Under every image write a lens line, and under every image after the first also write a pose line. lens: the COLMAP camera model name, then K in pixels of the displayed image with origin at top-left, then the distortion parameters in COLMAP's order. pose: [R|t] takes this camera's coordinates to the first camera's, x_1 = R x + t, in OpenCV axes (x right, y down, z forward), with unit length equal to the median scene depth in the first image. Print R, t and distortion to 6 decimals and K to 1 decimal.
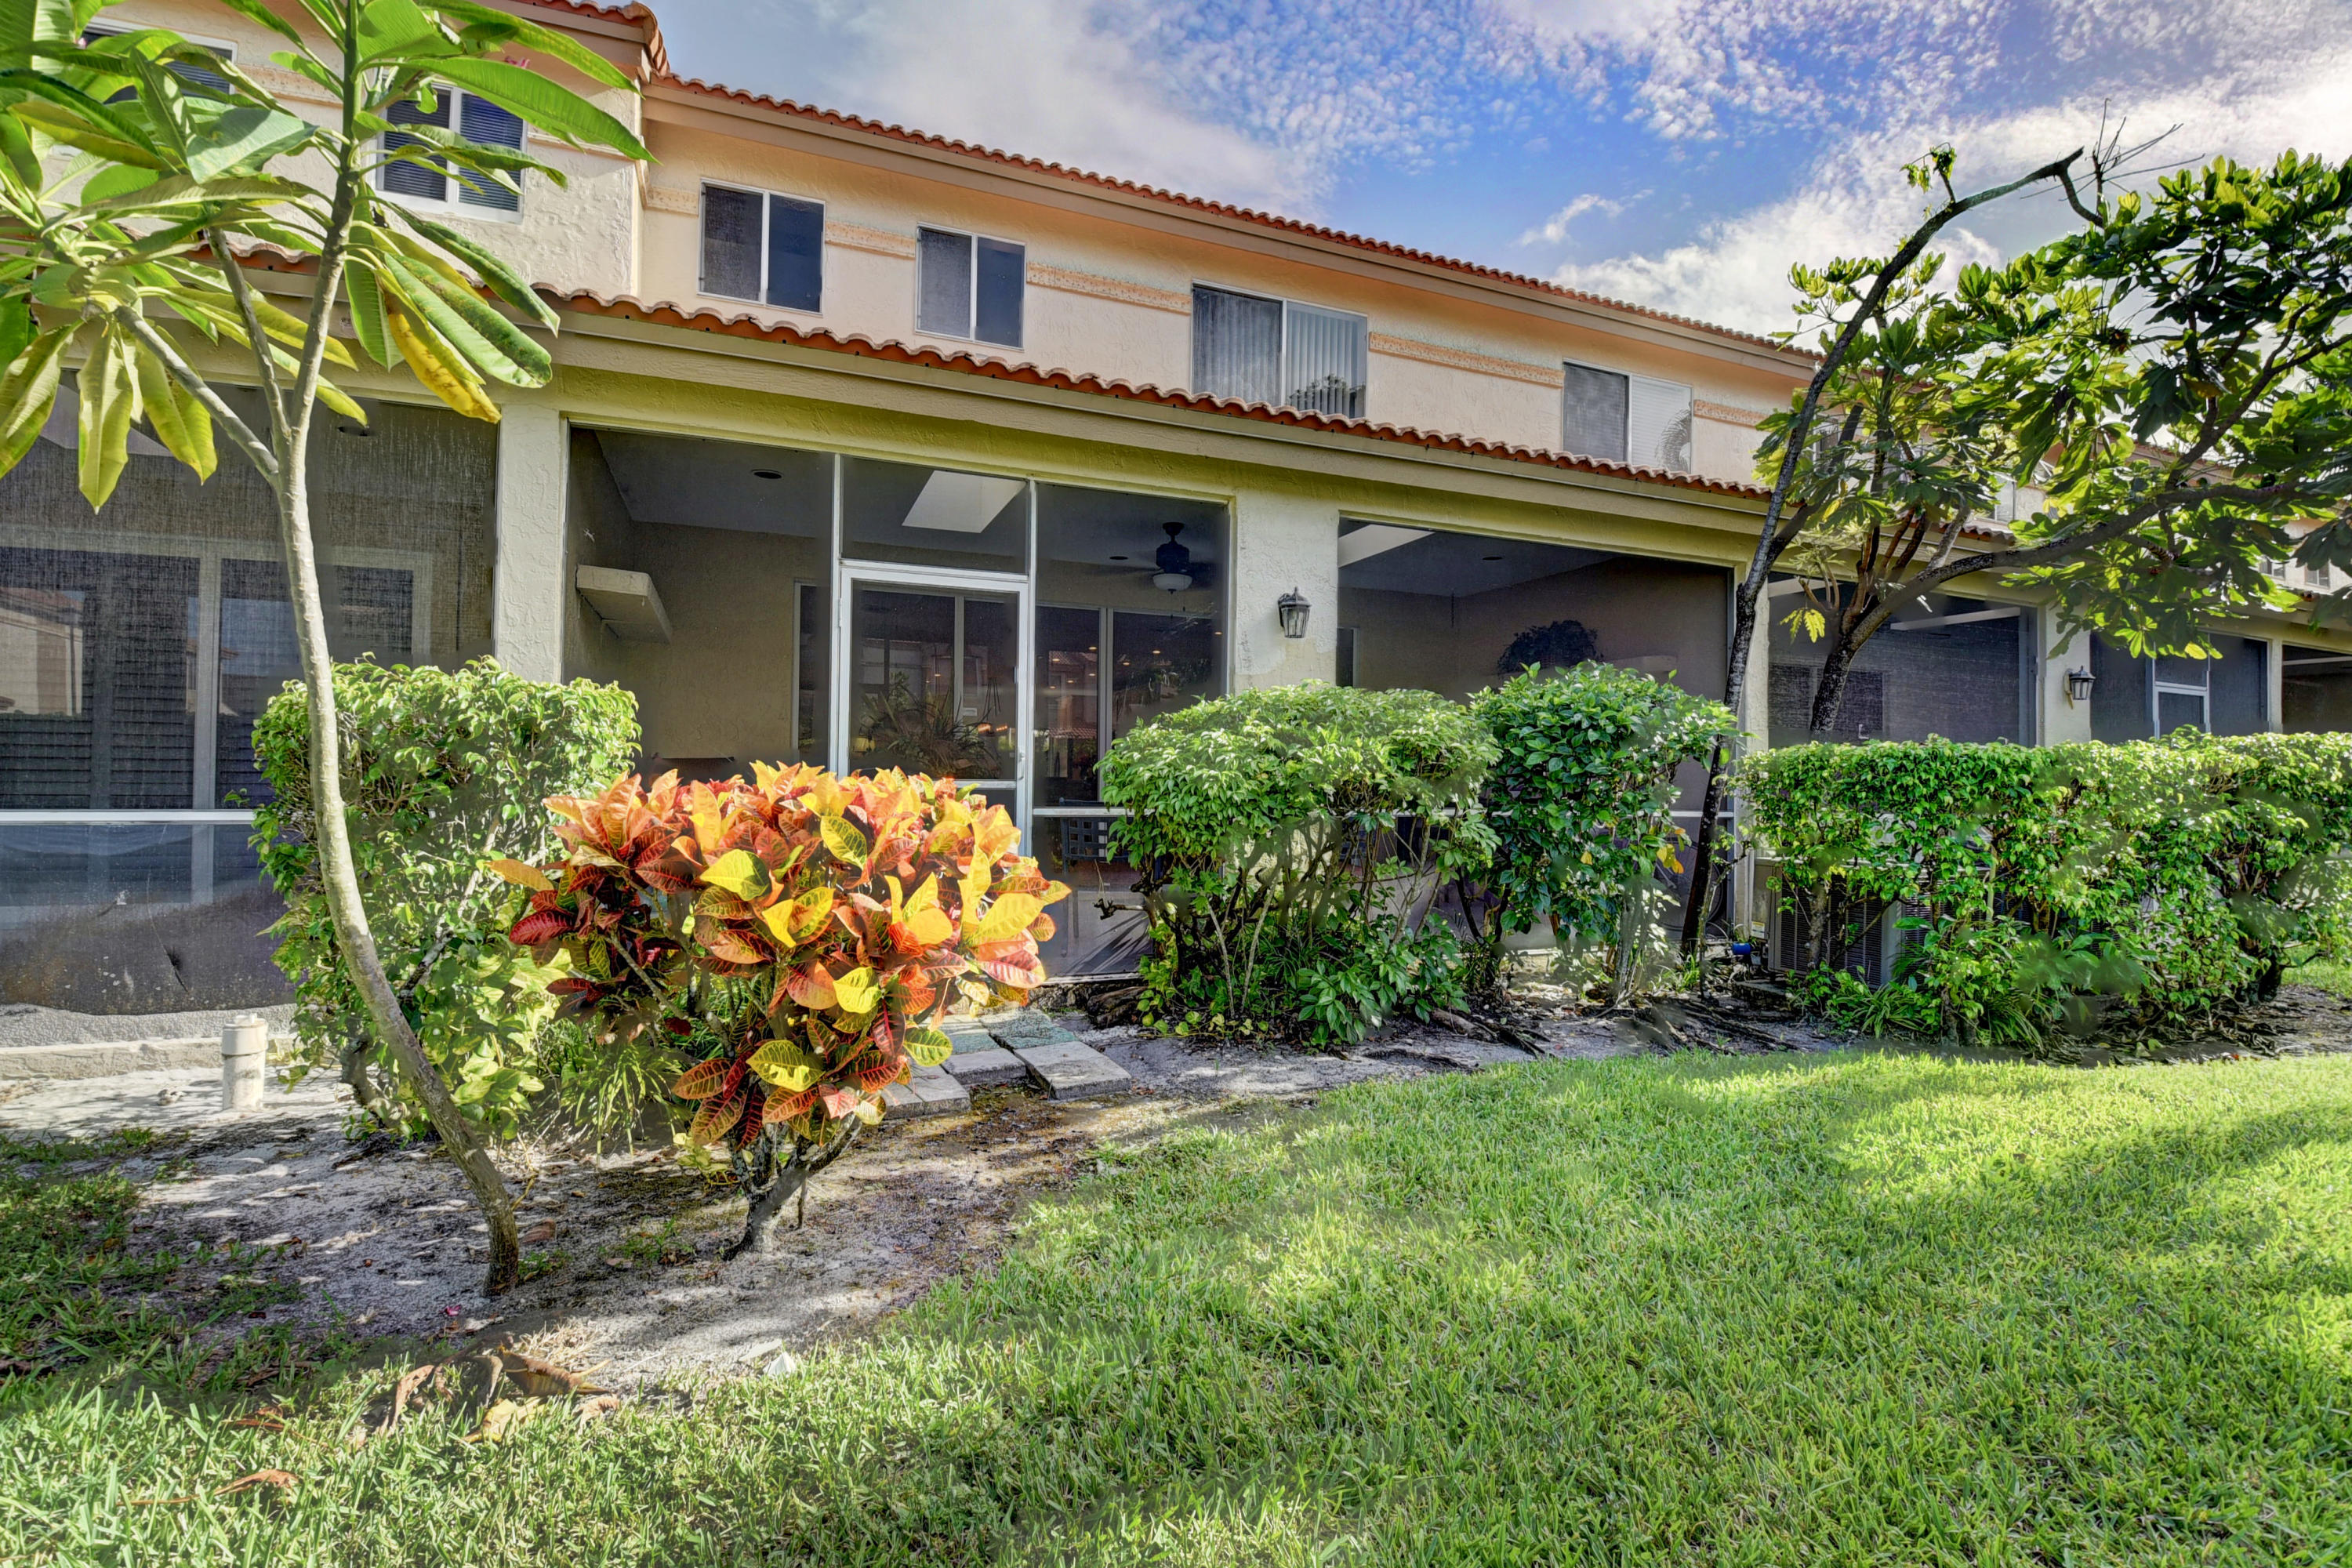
lens RADIAL K [[1035.0, 0, 1098.5], [0, 1035.0, 774.7], [0, 0, 1]] dist [0.002409, -0.015179]
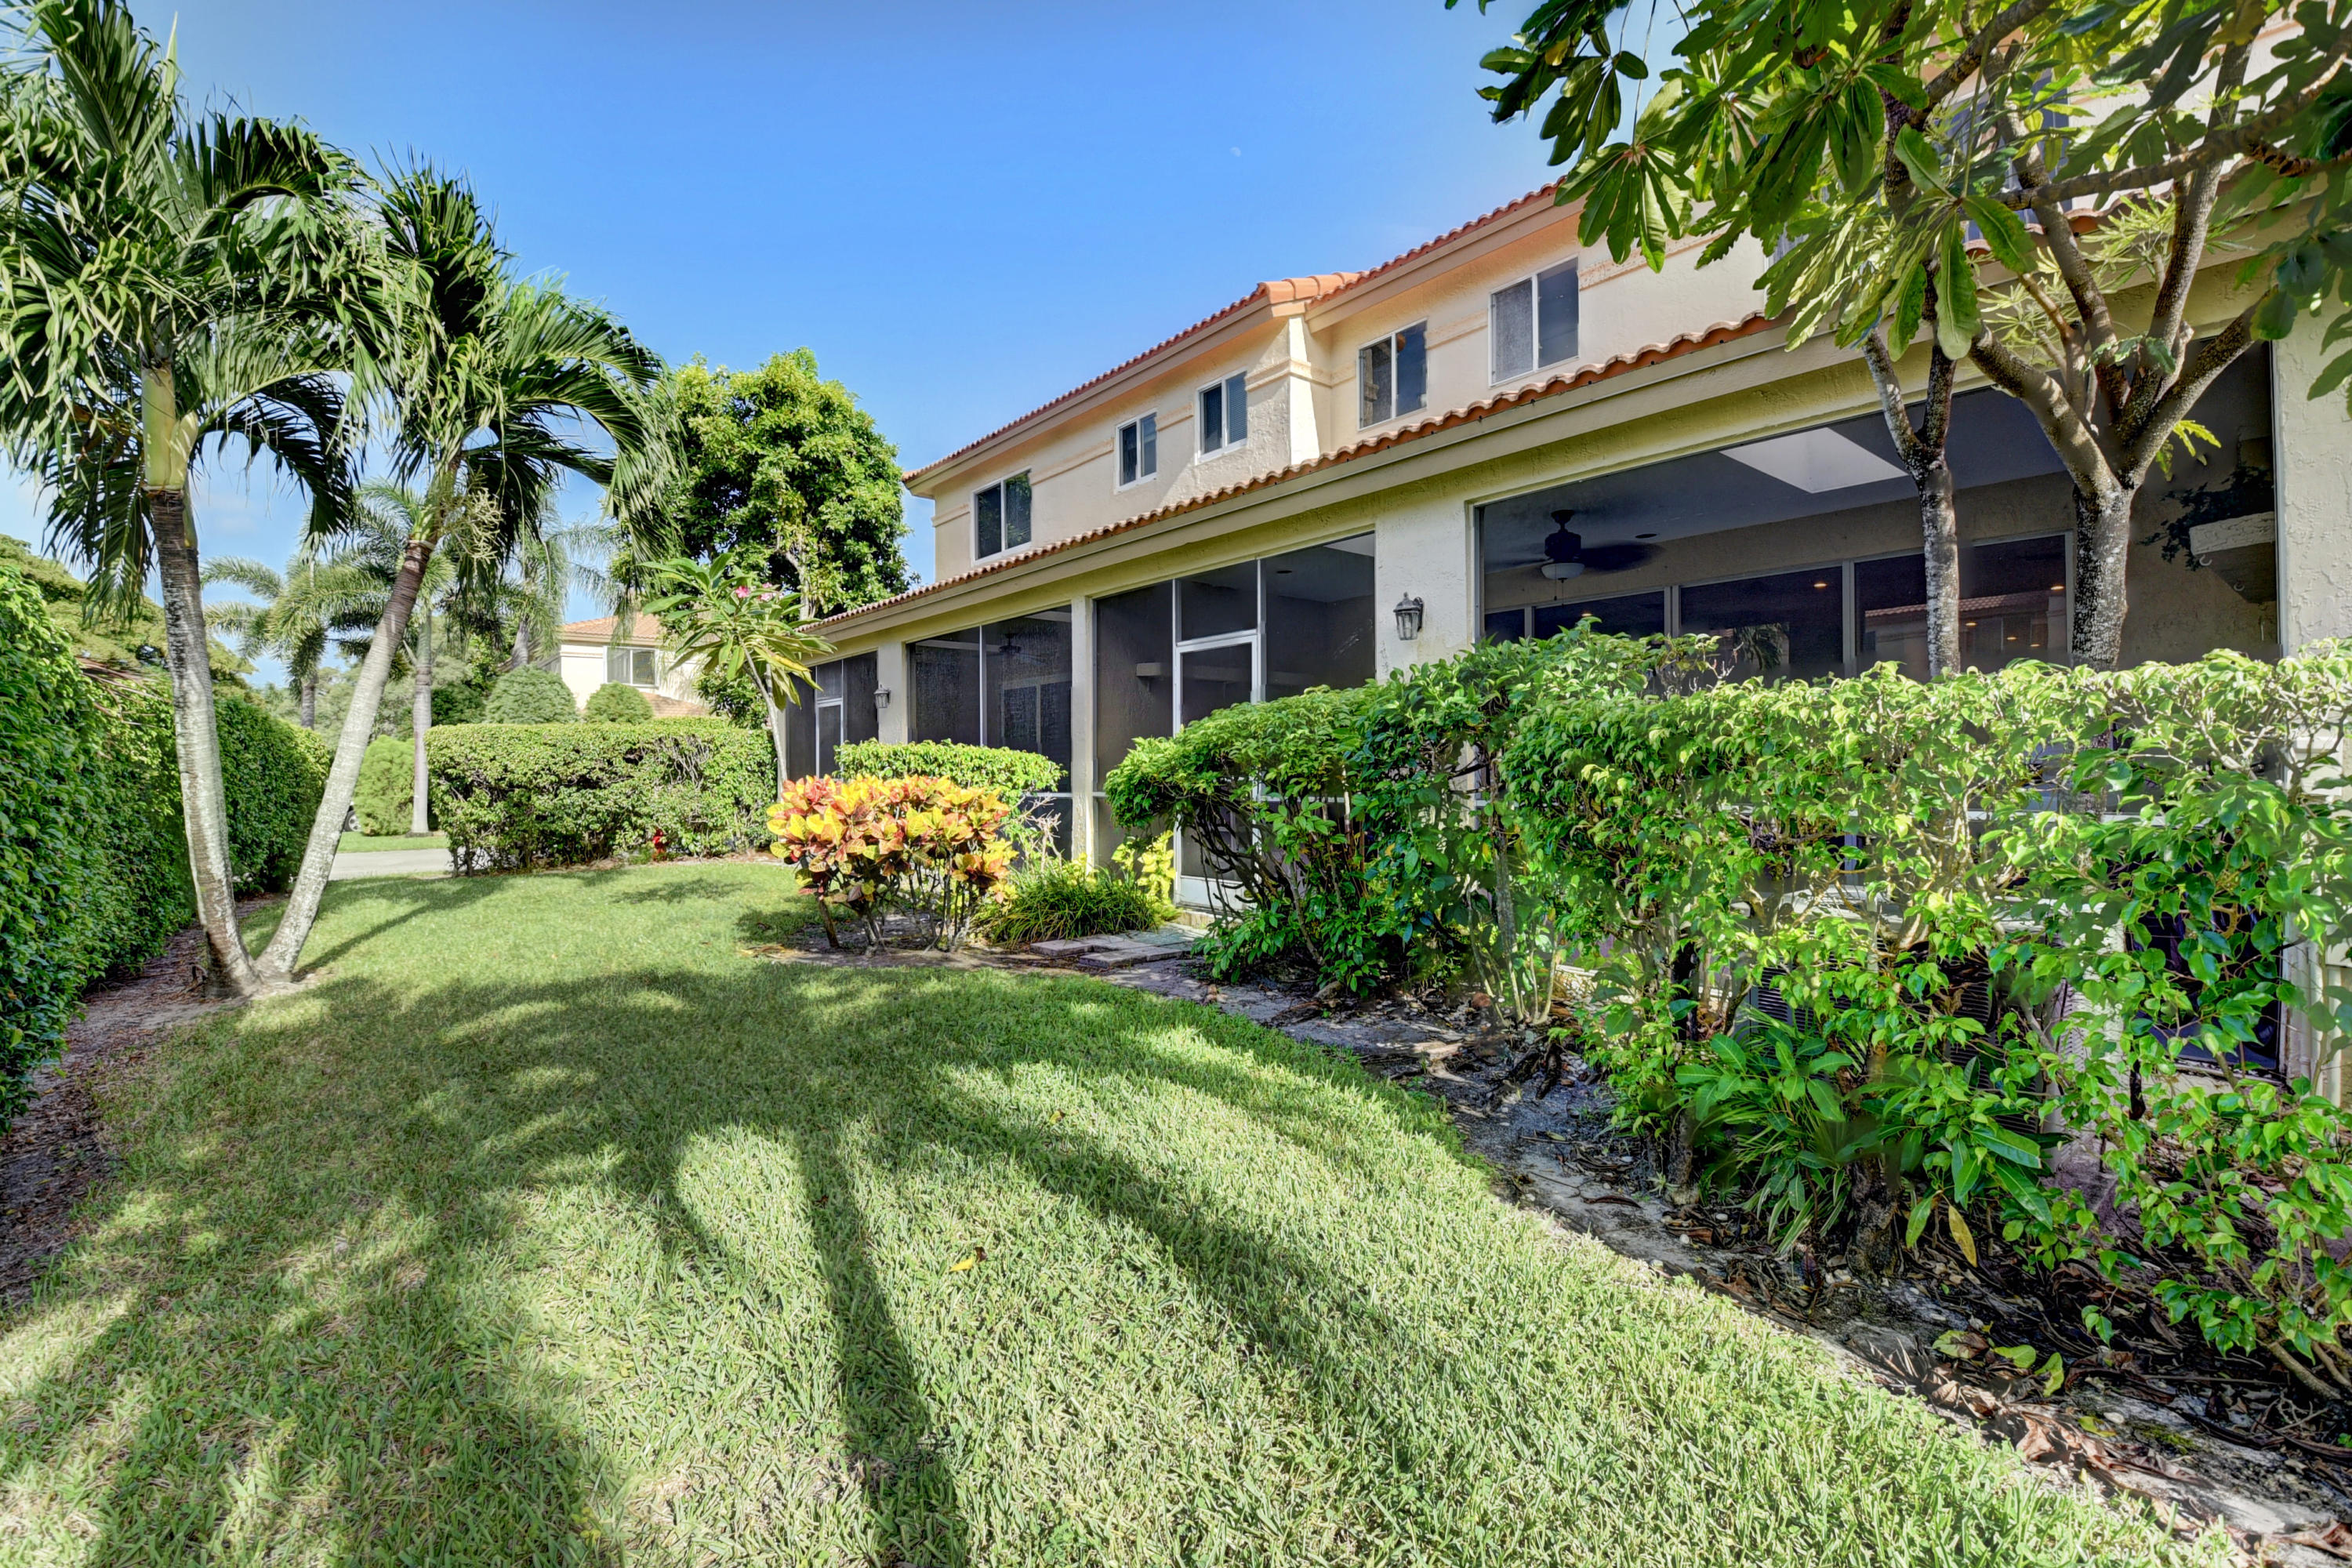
lens RADIAL K [[1035.0, 0, 1192.9], [0, 1035.0, 778.0], [0, 0, 1]] dist [0.002409, -0.015179]
pose [[0.316728, -0.015856, -0.948384, 0.840069], [0.014608, 0.999823, -0.011837, 0.015687], [0.948404, -0.010105, 0.316903, 0.333325]]
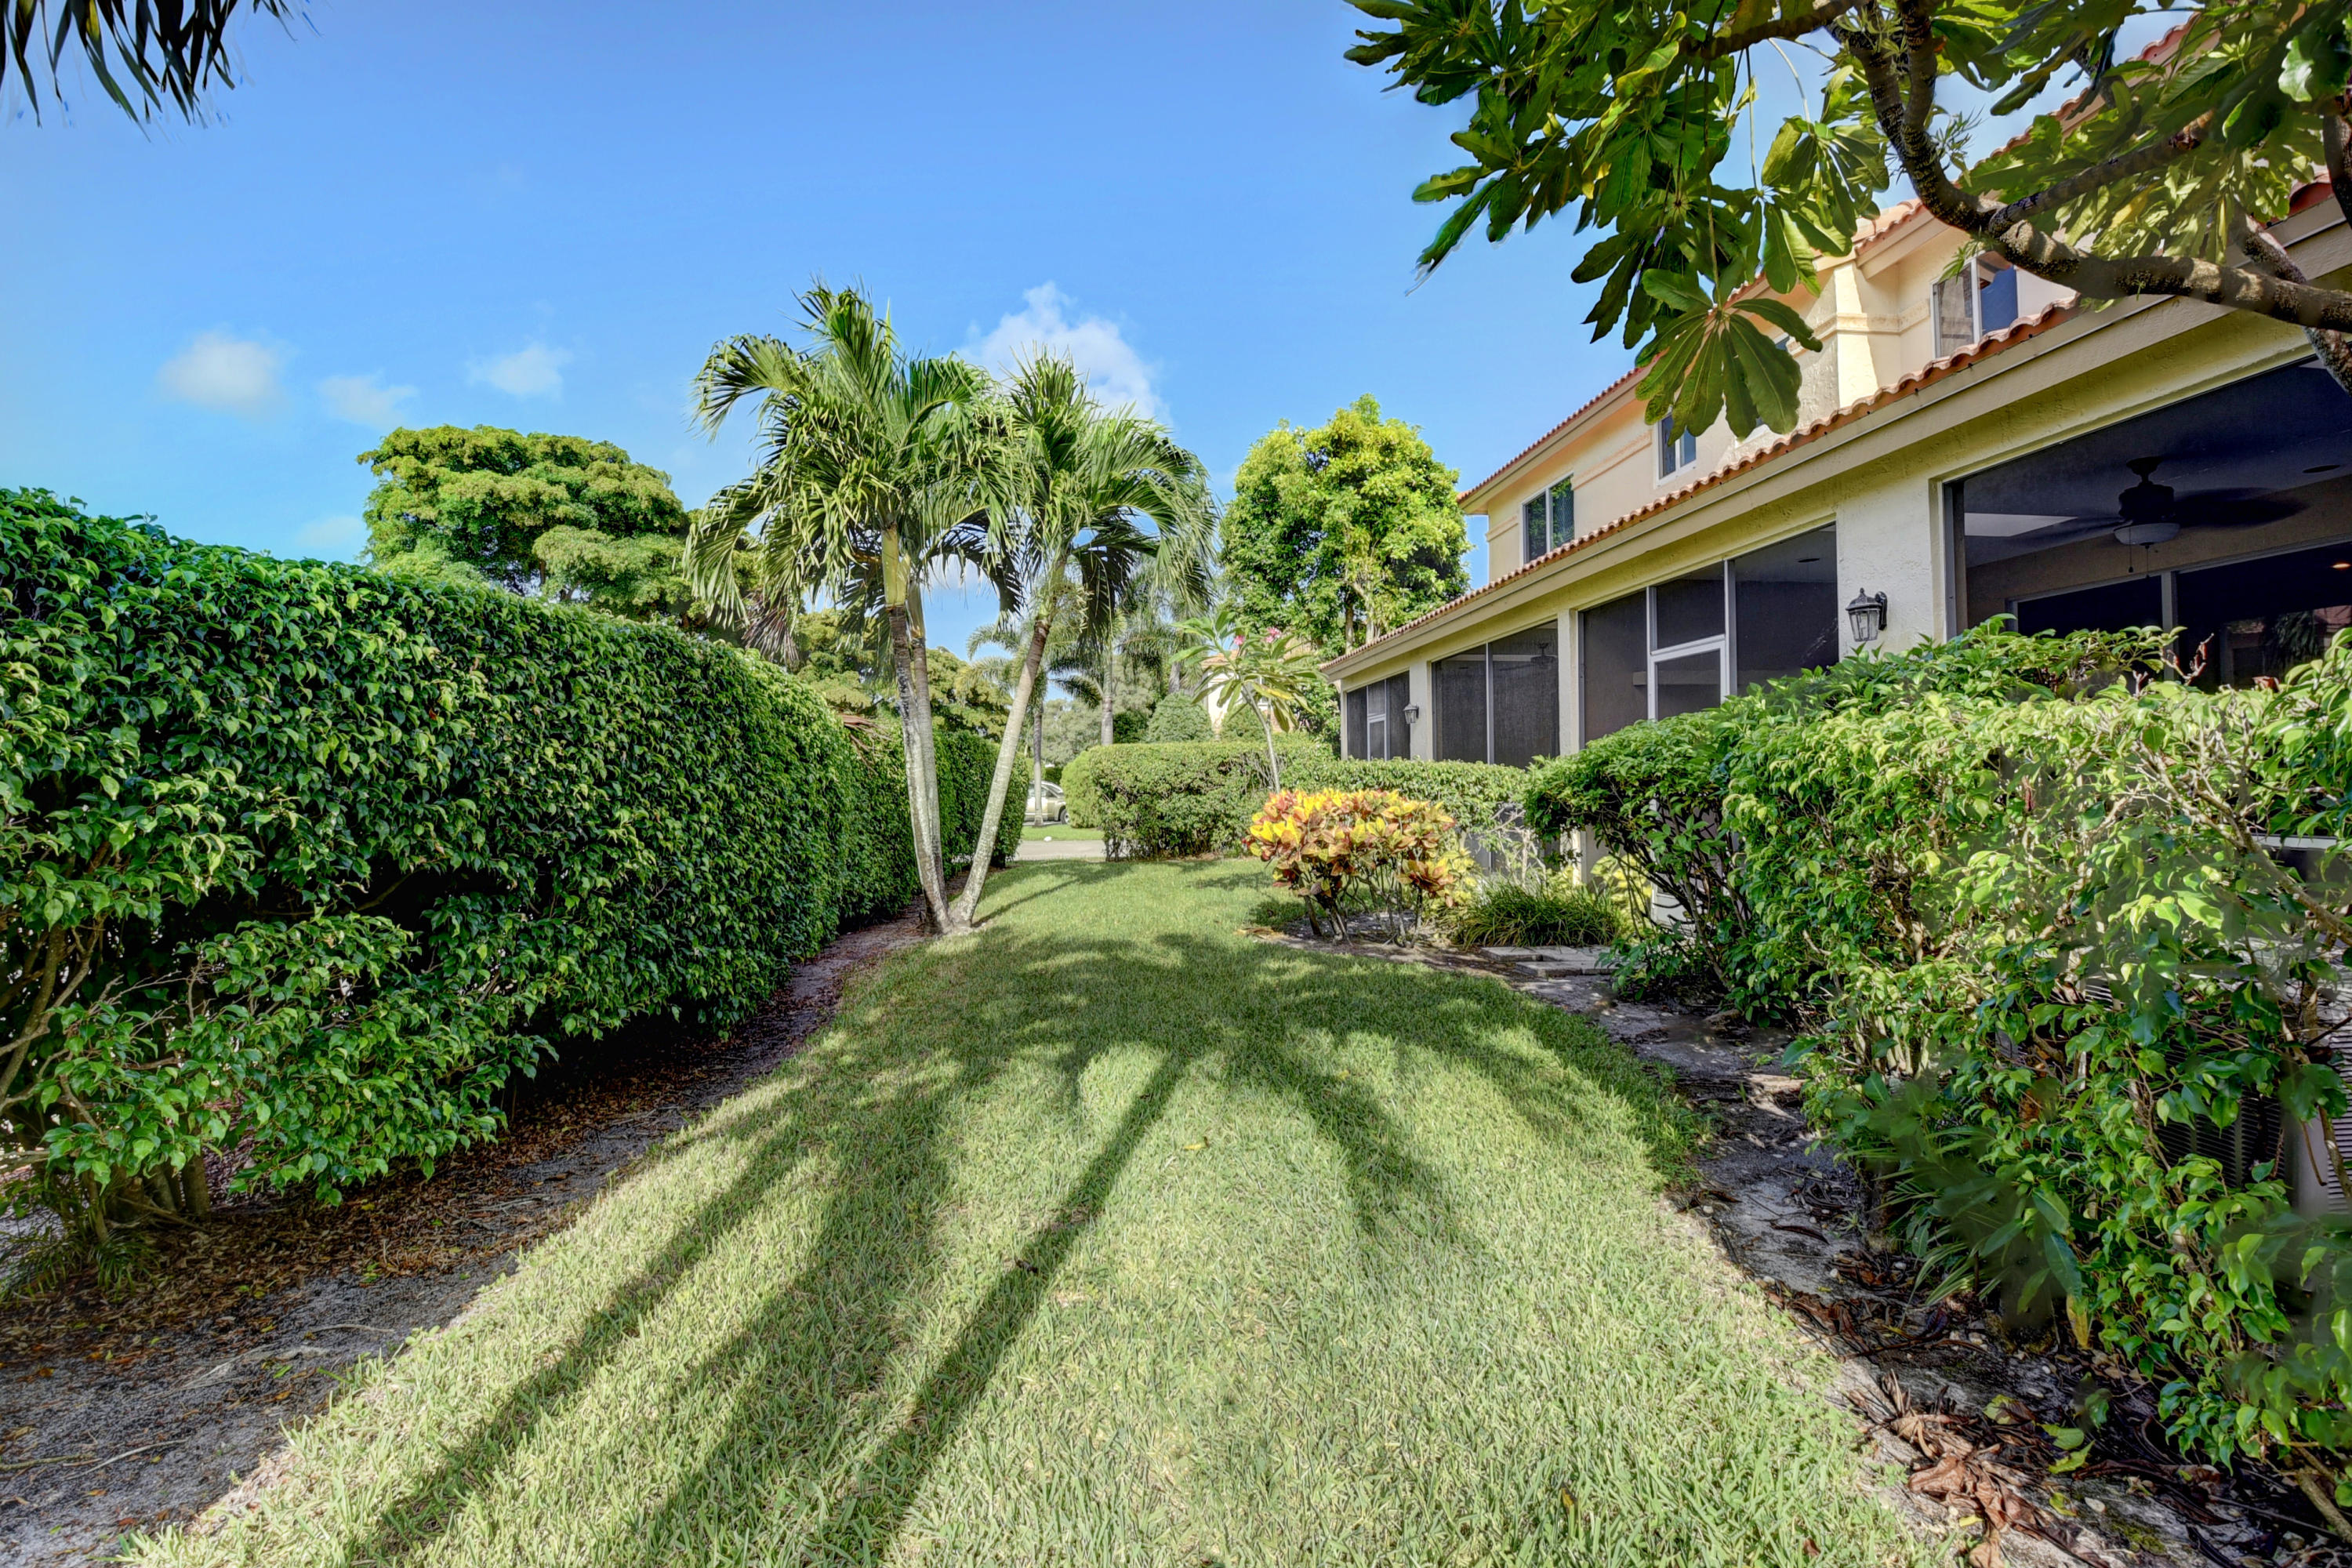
lens RADIAL K [[1035.0, 0, 1184.2], [0, 1035.0, 780.3], [0, 0, 1]] dist [0.002409, -0.015179]
pose [[-0.262407, -0.018822, -0.964774, 0.945775], [0.003720, 0.999783, -0.020517, 0.011354], [0.964950, -0.008973, -0.262279, 0.474279]]
